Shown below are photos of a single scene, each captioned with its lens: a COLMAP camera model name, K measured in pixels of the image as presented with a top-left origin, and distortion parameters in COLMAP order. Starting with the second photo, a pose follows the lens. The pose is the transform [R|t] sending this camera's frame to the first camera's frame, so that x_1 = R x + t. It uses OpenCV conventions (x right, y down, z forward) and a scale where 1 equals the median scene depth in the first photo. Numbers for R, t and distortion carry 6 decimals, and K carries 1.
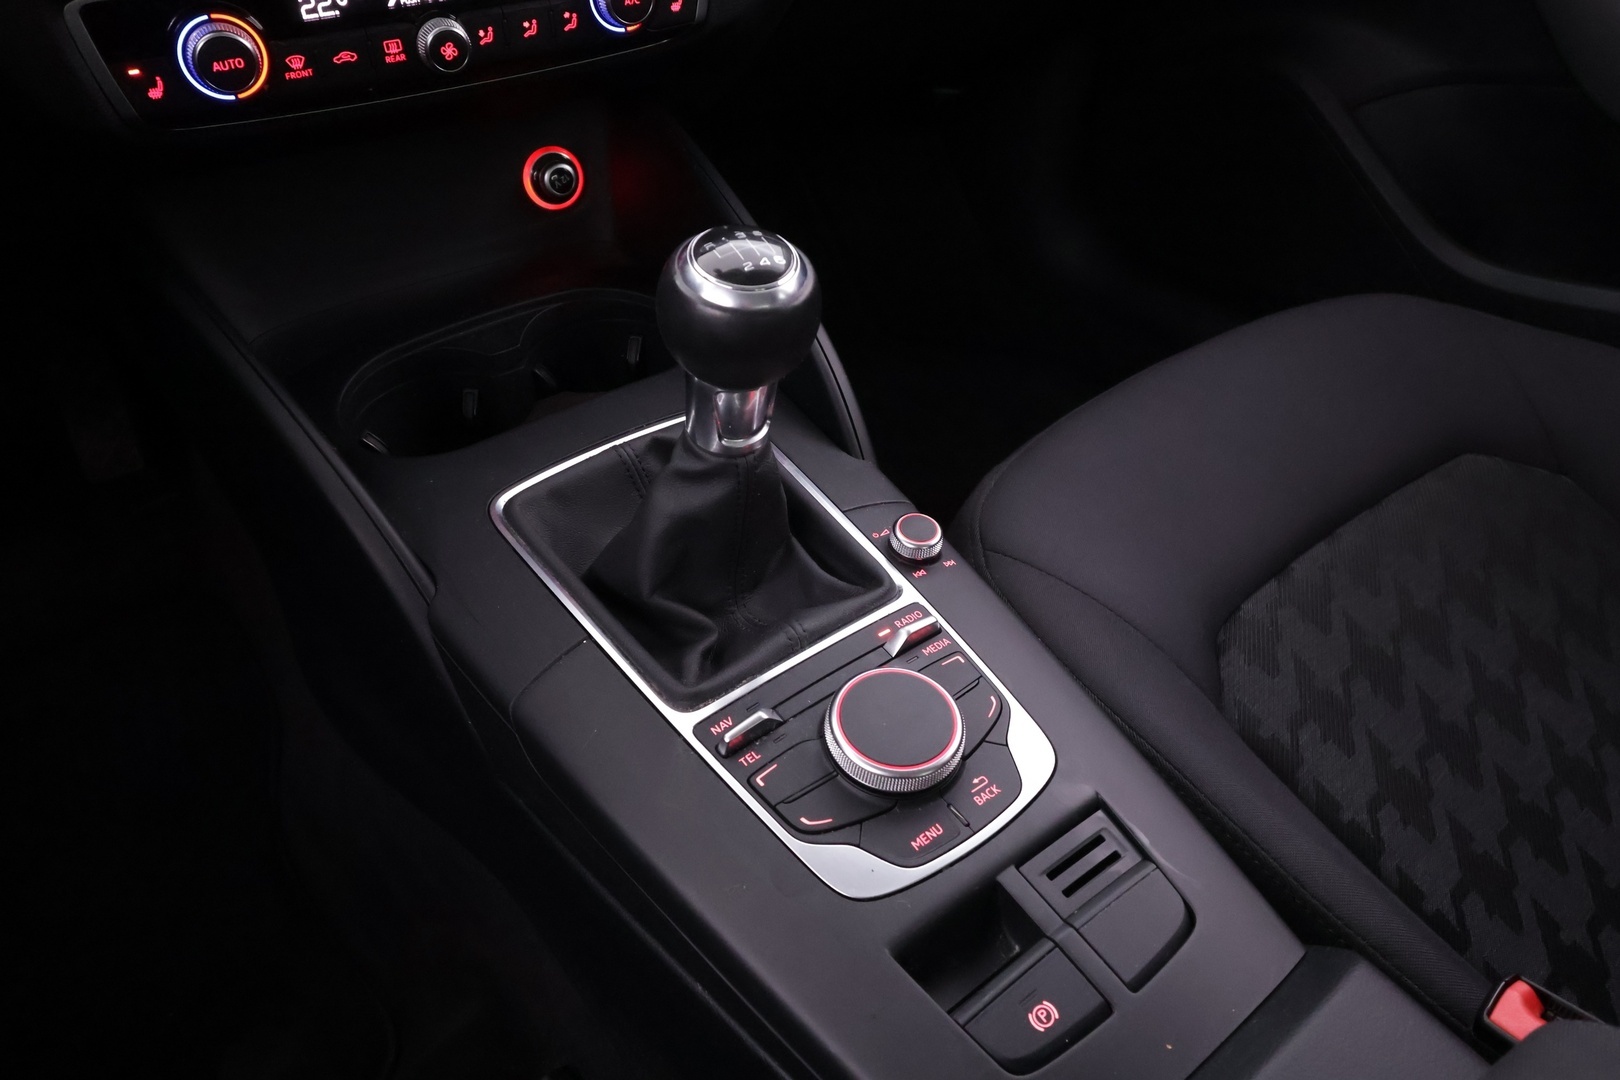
lens RADIAL K [[1141.9, 0, 810.7], [0, 1141.9, 542.0], [0, 0, 1]] dist [-0.000532, 0.007183]
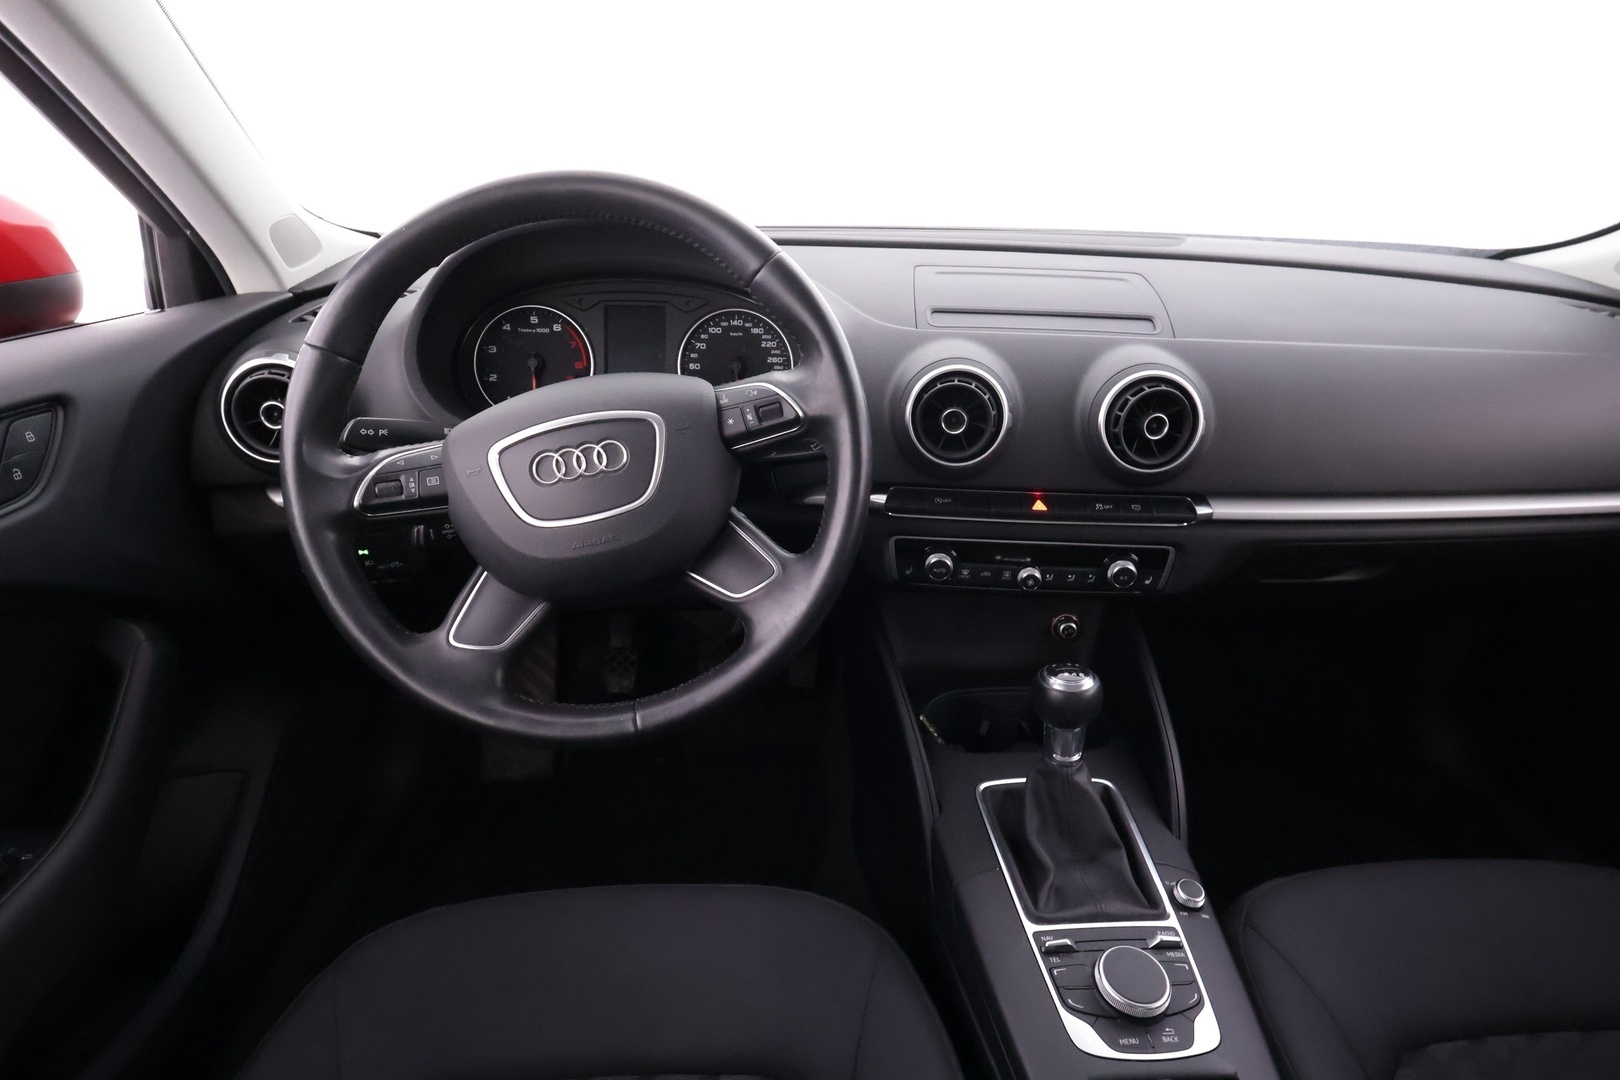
lens RADIAL K [[880.8, 0, 811.3], [0, 880.8, 539.0], [0, 0, 1]] dist [0.003625, -0.002203]
pose [[0.836581, 0.247385, -0.488808, 0.142592], [-0.376690, 0.907605, -0.185357, -0.030714], [0.397790, 0.339195, 0.852473, -0.656802]]
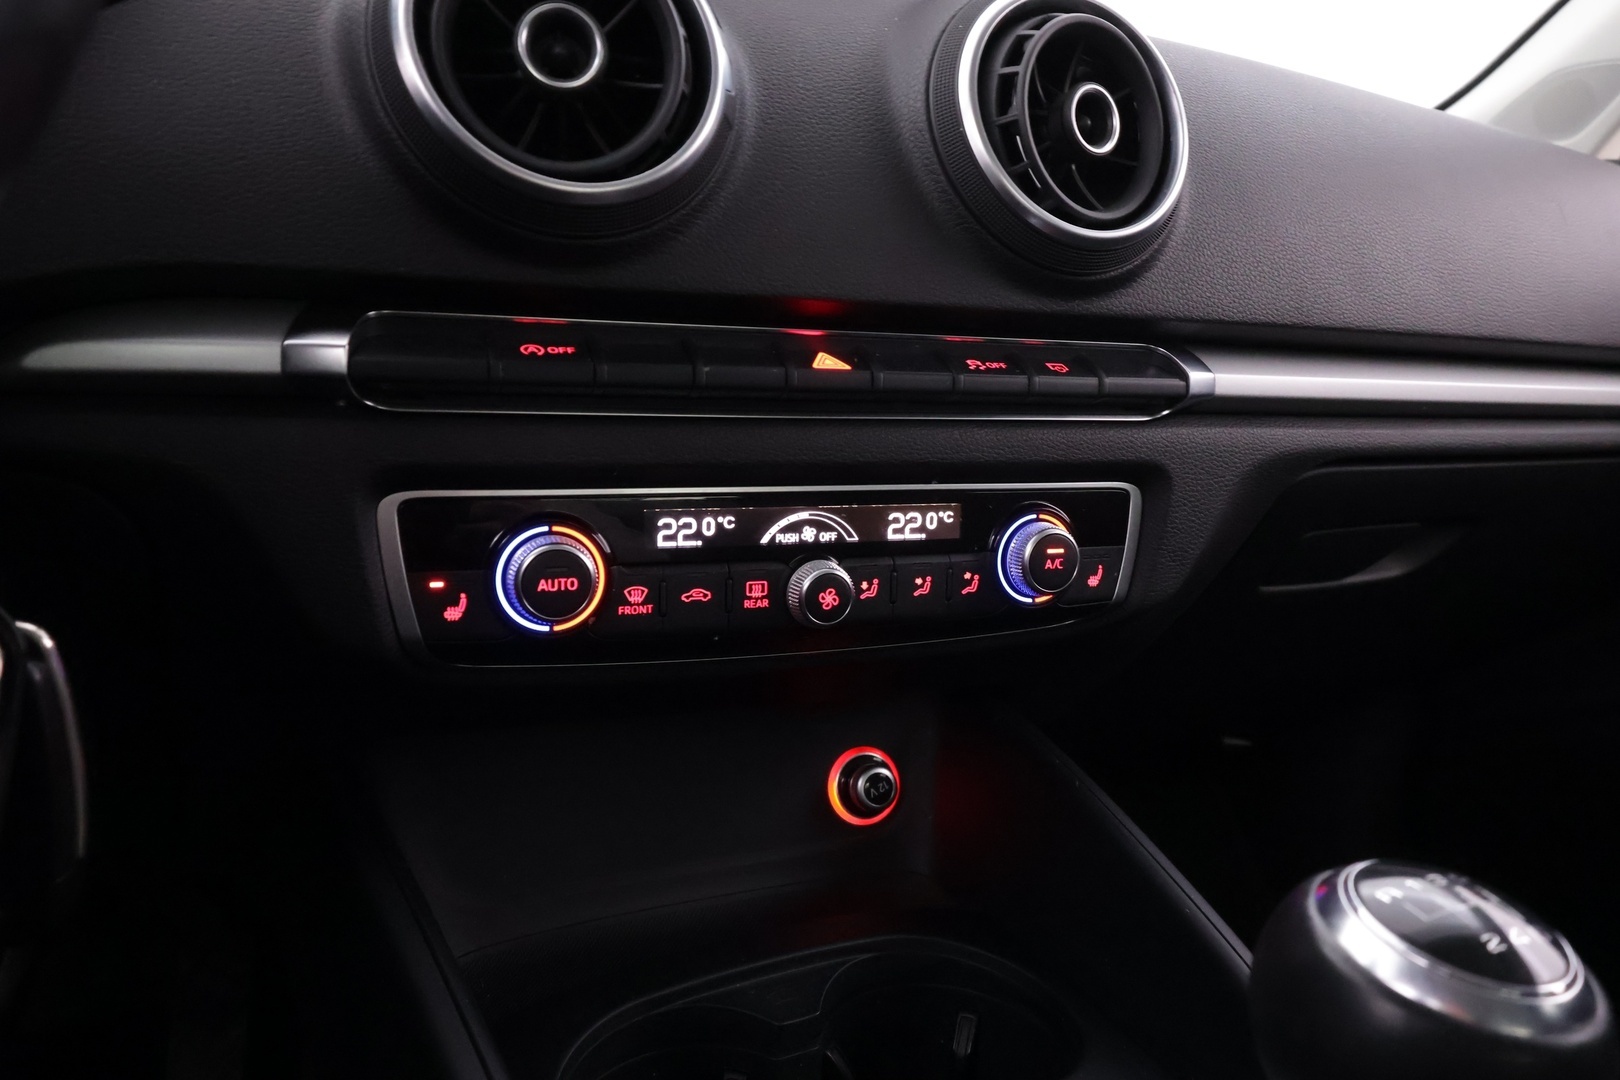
lens RADIAL K [[1141.9, 0, 822.1], [0, 1141.9, 525.3], [0, 0, 1]] dist [-0.000532, 0.007183]
pose [[0.989873, 0.056137, -0.130383, -0.227754], [-0.117436, 0.839833, -0.529990, -0.070204], [0.079748, 0.539935, 0.837920, 0.343850]]
